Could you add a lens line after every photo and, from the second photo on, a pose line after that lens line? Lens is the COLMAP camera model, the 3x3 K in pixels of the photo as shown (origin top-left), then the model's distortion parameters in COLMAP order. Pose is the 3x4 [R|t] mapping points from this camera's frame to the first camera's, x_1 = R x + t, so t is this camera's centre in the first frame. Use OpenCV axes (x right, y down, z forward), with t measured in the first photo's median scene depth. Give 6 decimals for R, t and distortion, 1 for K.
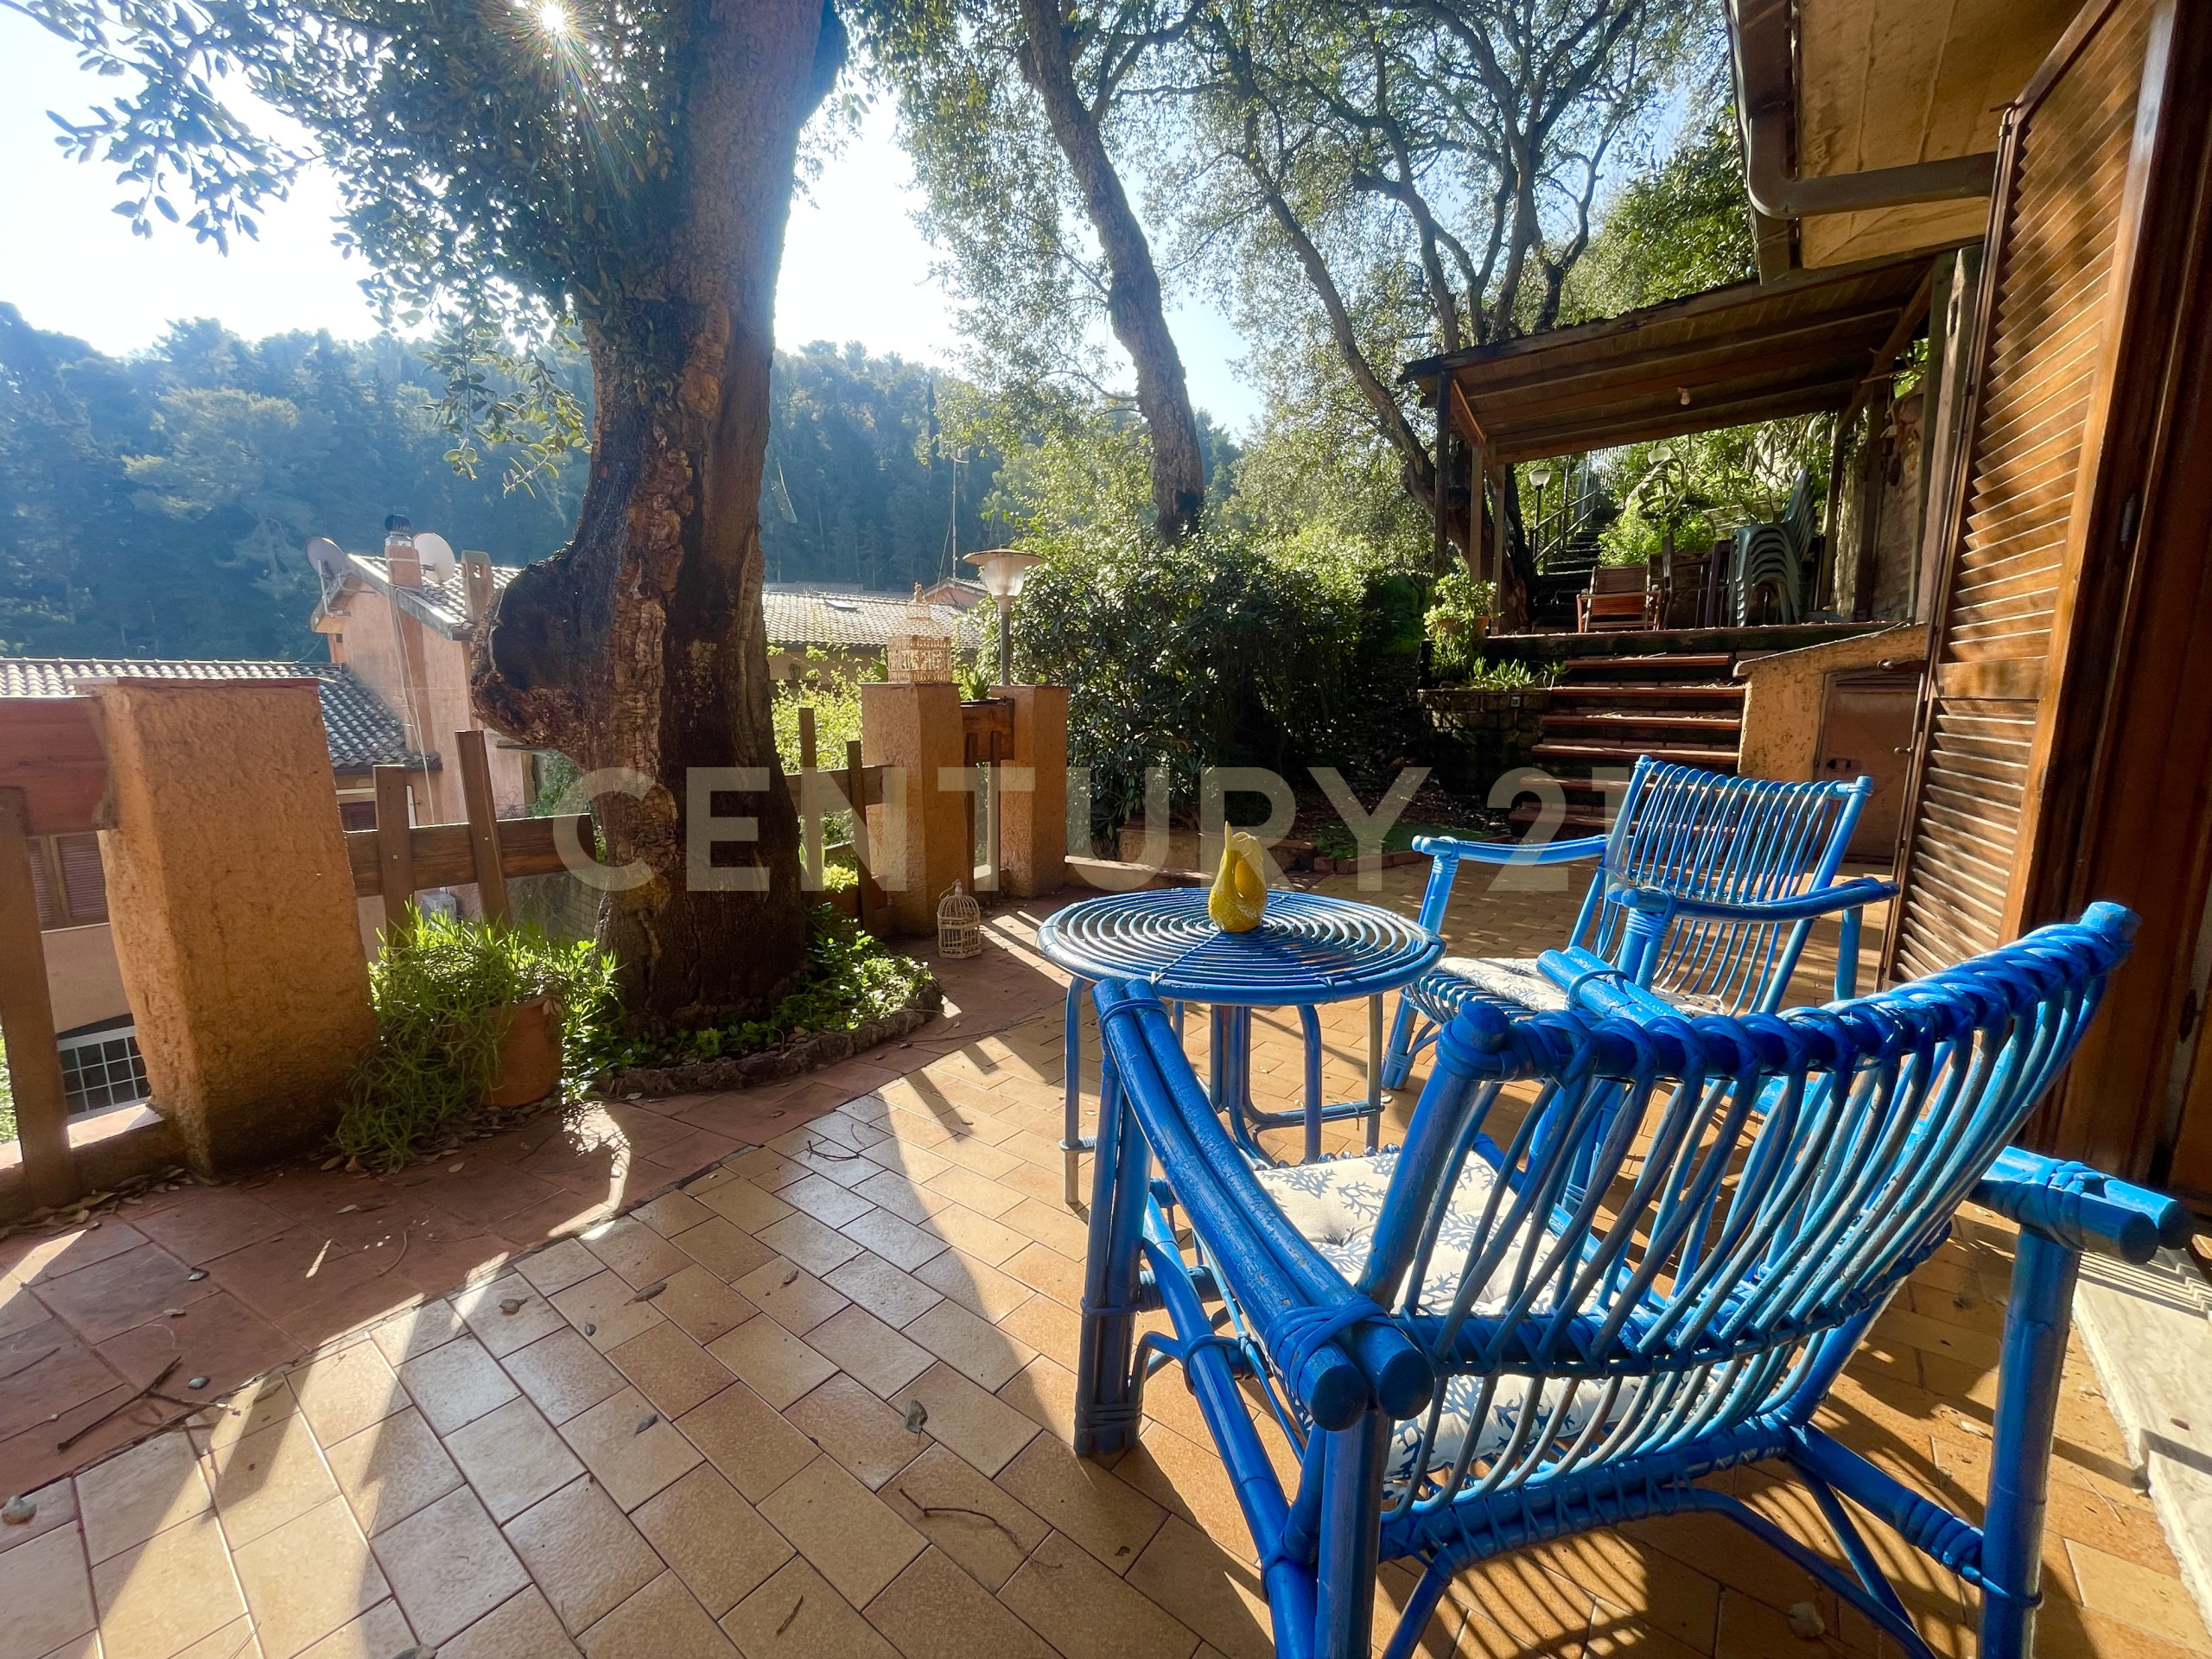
lens RADIAL K [[894.3, 0, 1102.1], [0, 894.3, 829.6], [0, 0, 1]] dist [-0.003669, -0.000785]
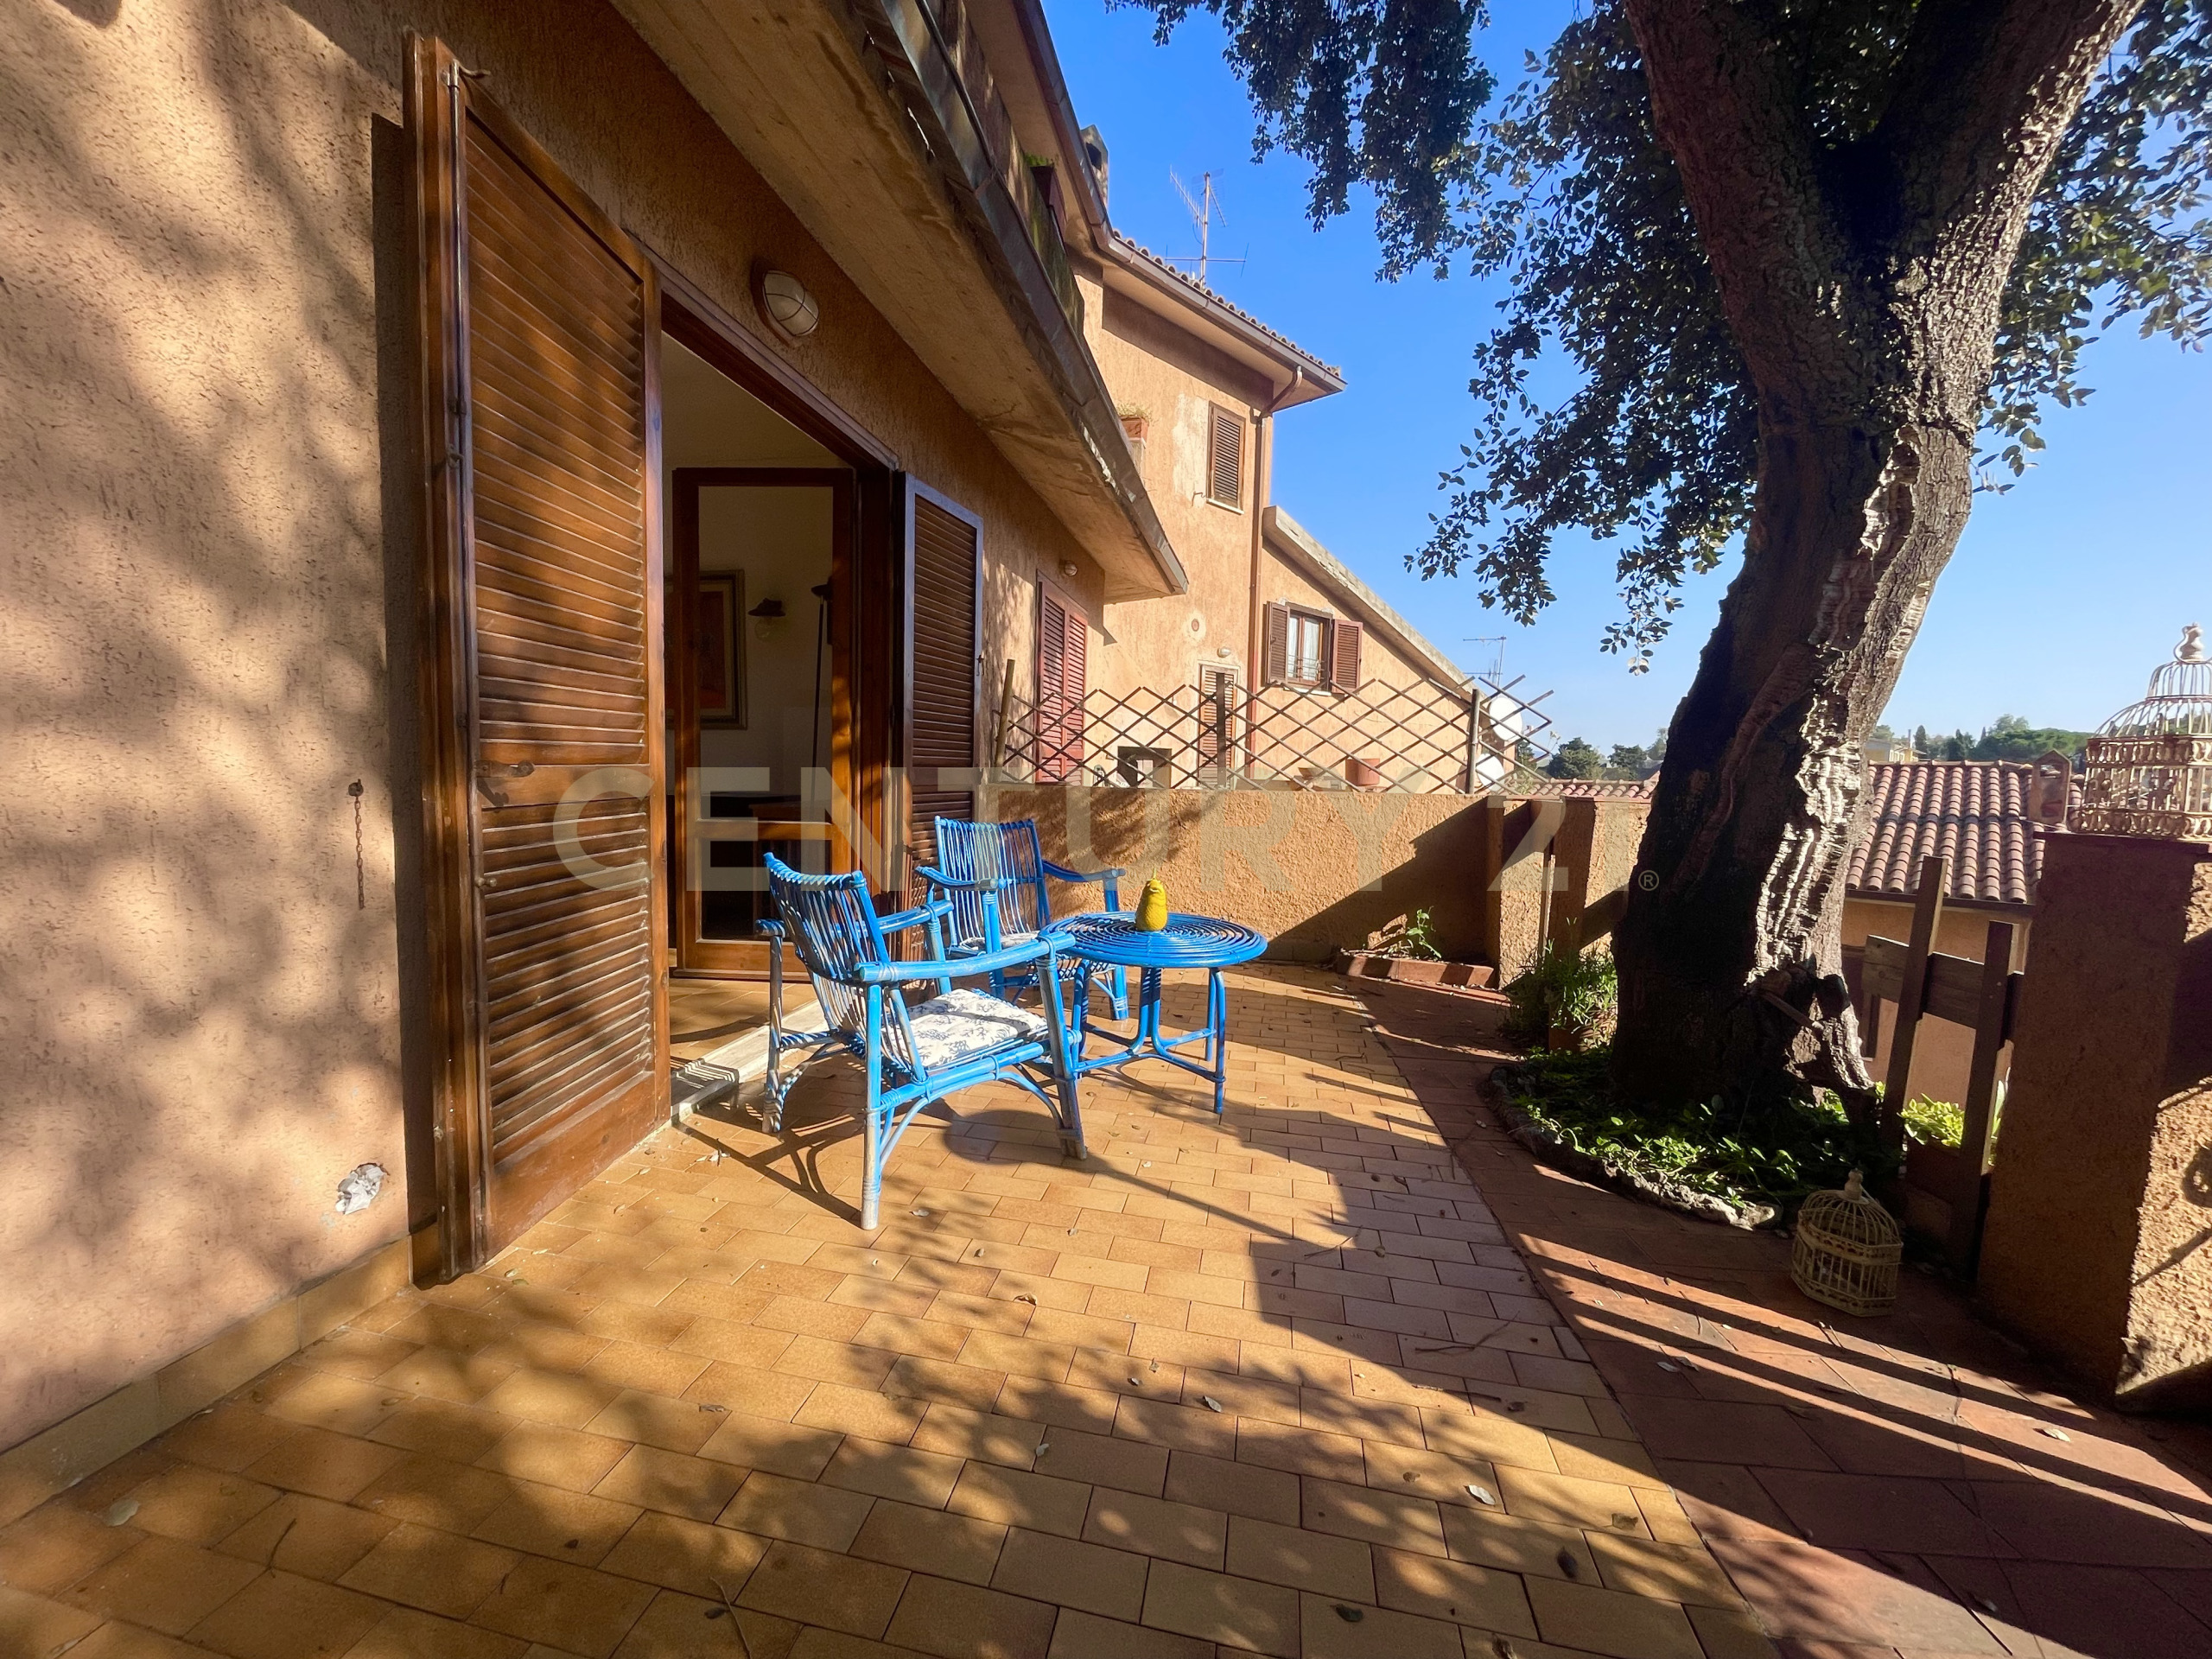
lens RADIAL K [[891.9, 0, 1102.4], [0, 891.9, 831.0], [0, 0, 1]] dist [-0.002436, -0.000624]
pose [[-0.894512, 0.005652, -0.447008, 0.253071], [-0.100855, 0.971590, 0.214105, -0.110805], [0.435519, 0.236603, -0.868529, 0.606081]]
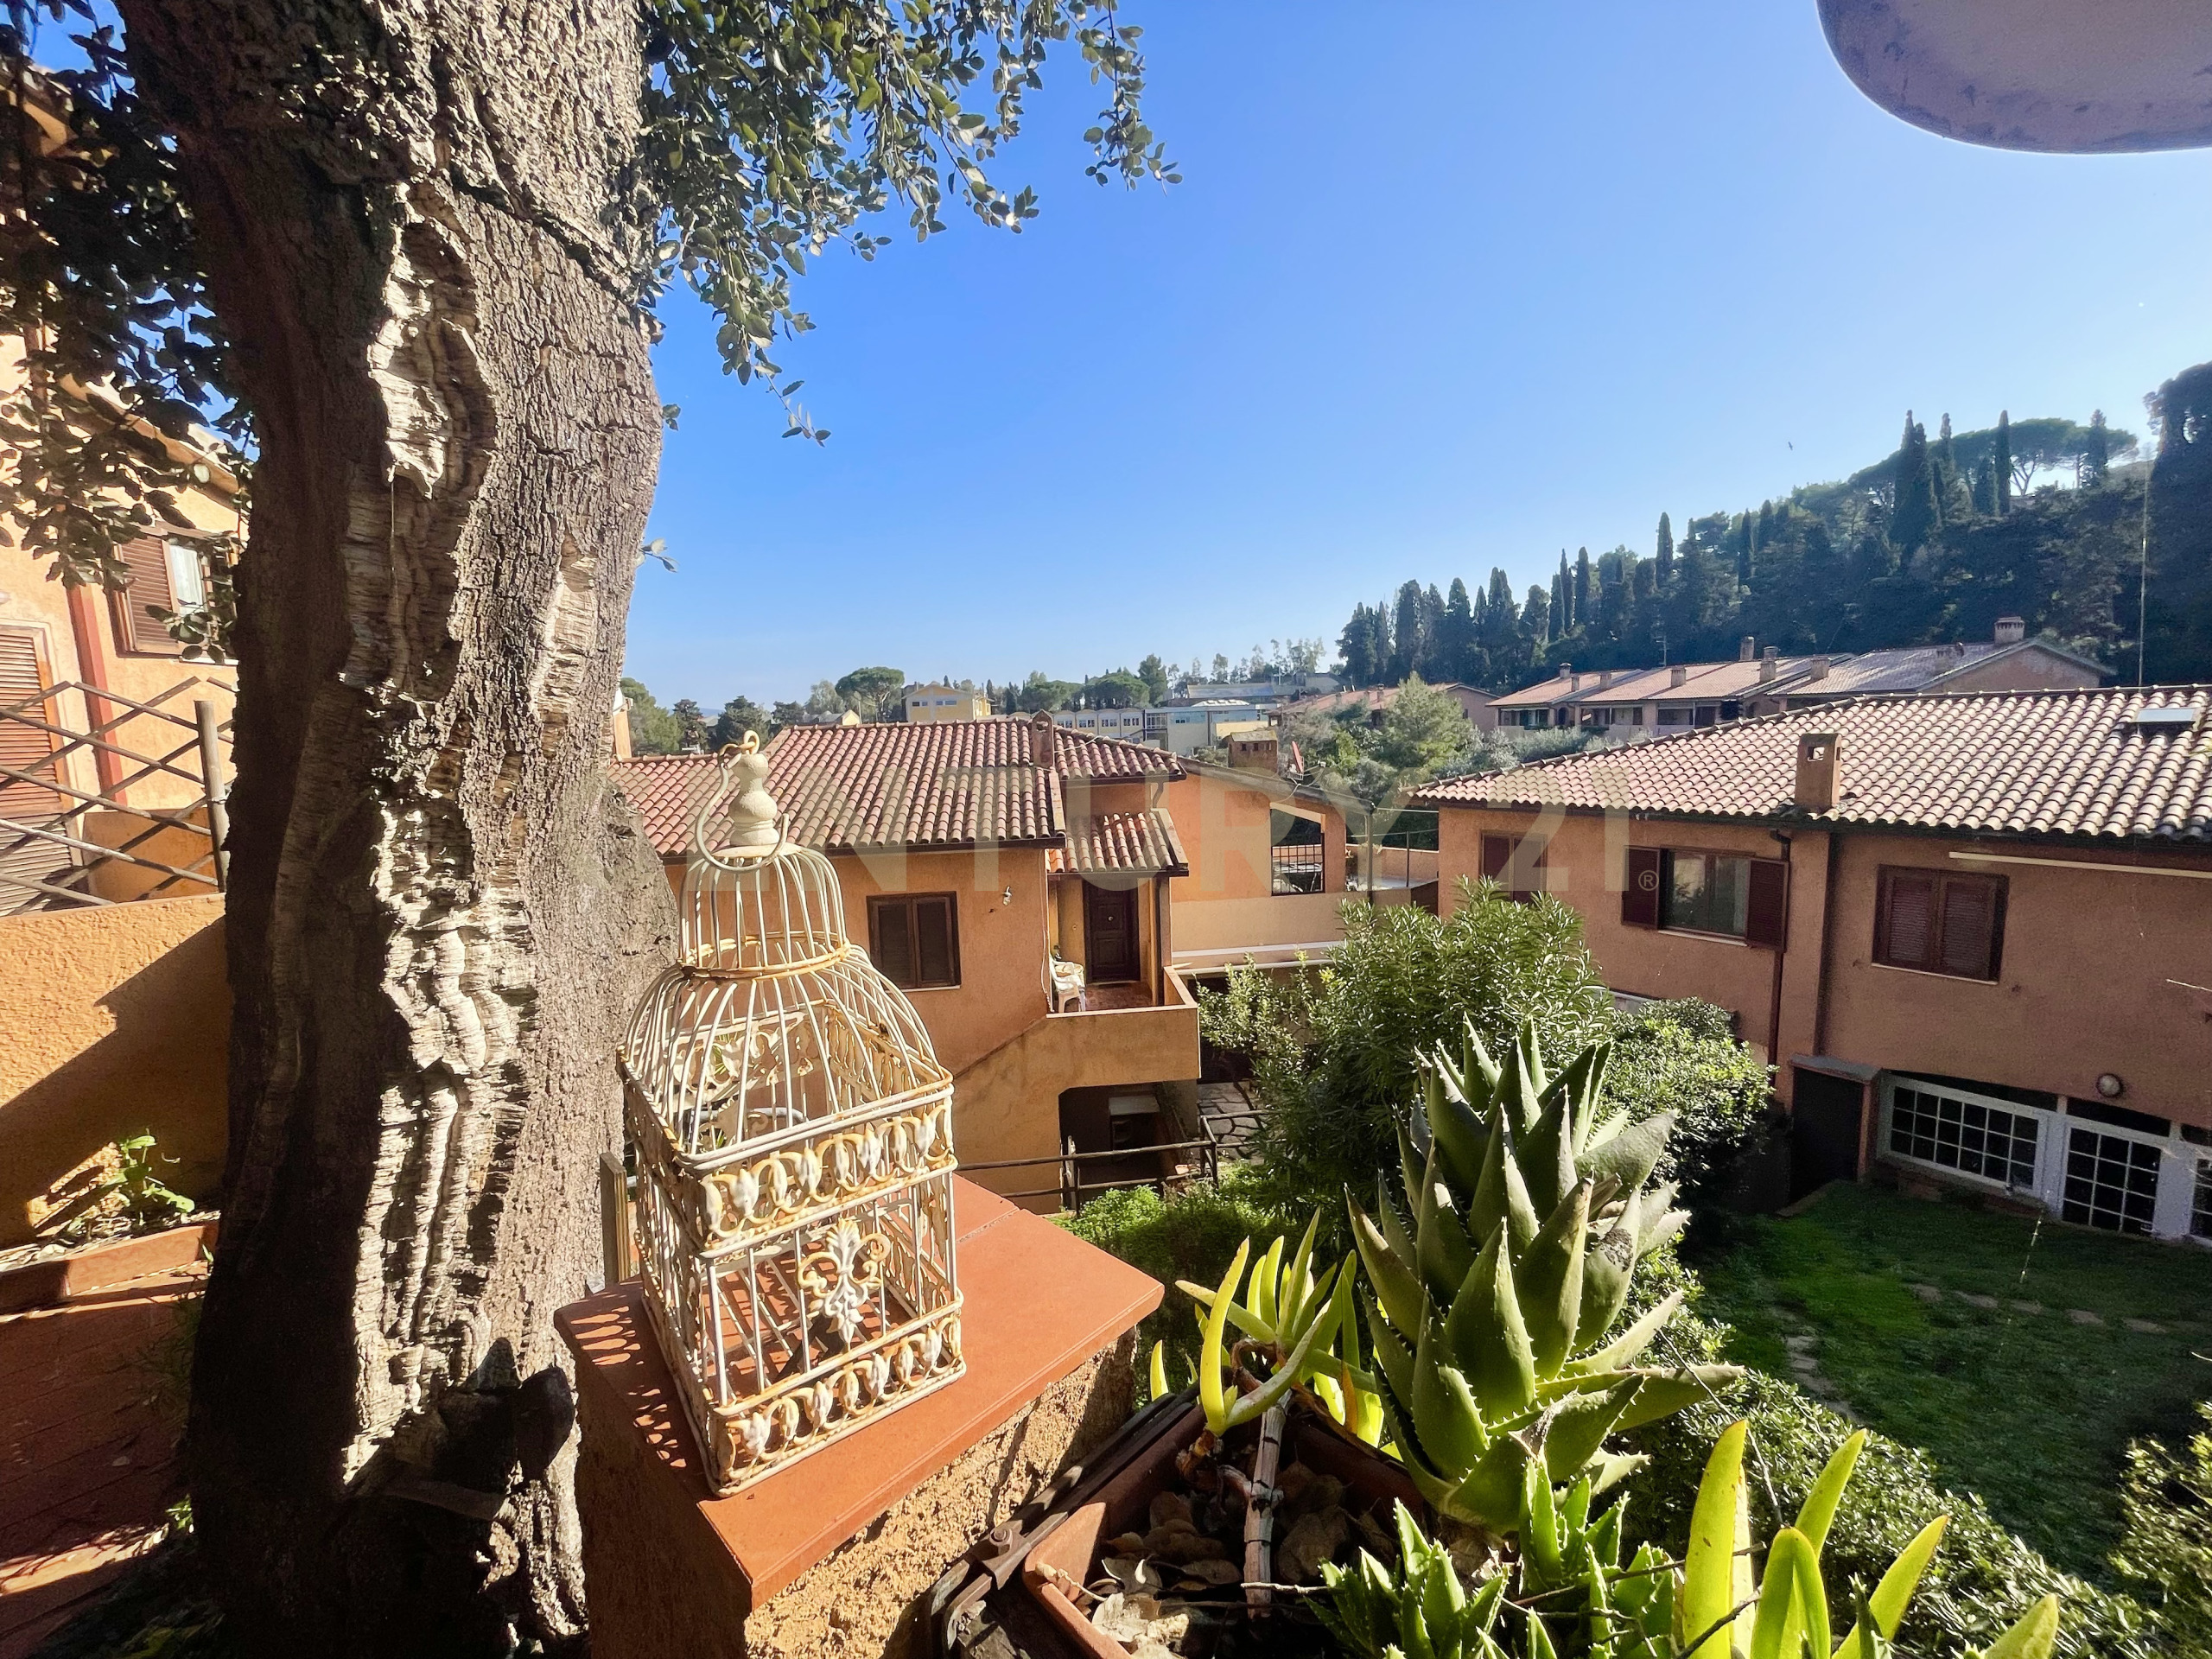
lens RADIAL K [[891.9, 0, 1102.4], [0, 891.9, 831.0], [0, 0, 1]] dist [-0.002436, -0.000624]
pose [[-0.245305, 0.123307, -0.961572, -0.037026], [-0.123477, 0.979825, 0.157148, -0.150560], [0.961550, 0.157282, -0.225131, 0.565241]]
